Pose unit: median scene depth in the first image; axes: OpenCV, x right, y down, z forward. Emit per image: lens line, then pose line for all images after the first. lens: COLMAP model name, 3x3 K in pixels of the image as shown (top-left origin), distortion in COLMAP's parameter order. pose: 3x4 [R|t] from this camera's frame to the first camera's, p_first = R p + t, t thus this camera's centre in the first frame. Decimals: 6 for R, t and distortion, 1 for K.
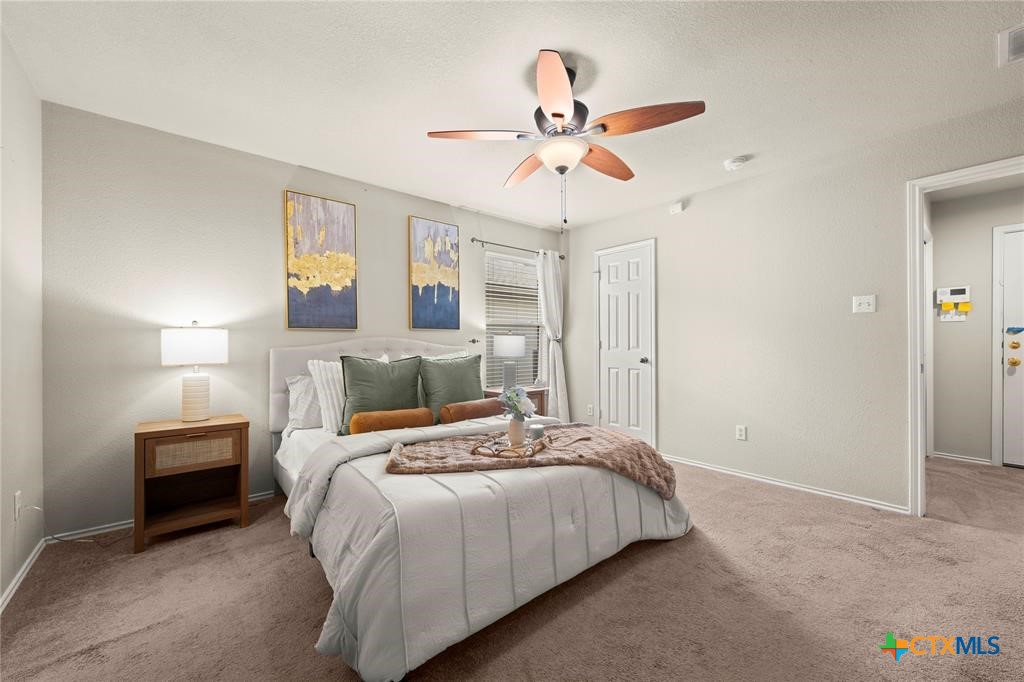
lens RADIAL K [[409.3, 0, 514.0], [0, 409.3, 345.7], [0, 0, 1]] dist [0.001953, 0.000142]
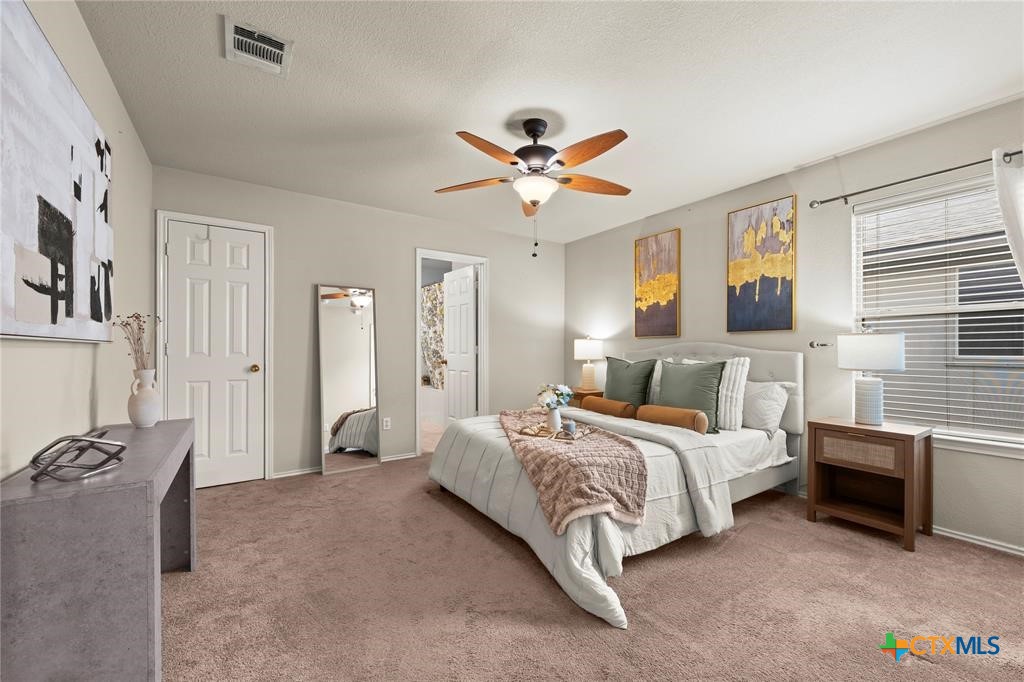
lens RADIAL K [[395.2, 0, 516.7], [0, 395.2, 350.8], [0, 0, 1]] dist [-0.000013, 0.000008]
pose [[-0.092708, 0.009154, -0.995651, 0.702129], [-0.000118, 0.999958, 0.009205, -0.005918], [0.995693, 0.000971, -0.092703, 0.585686]]
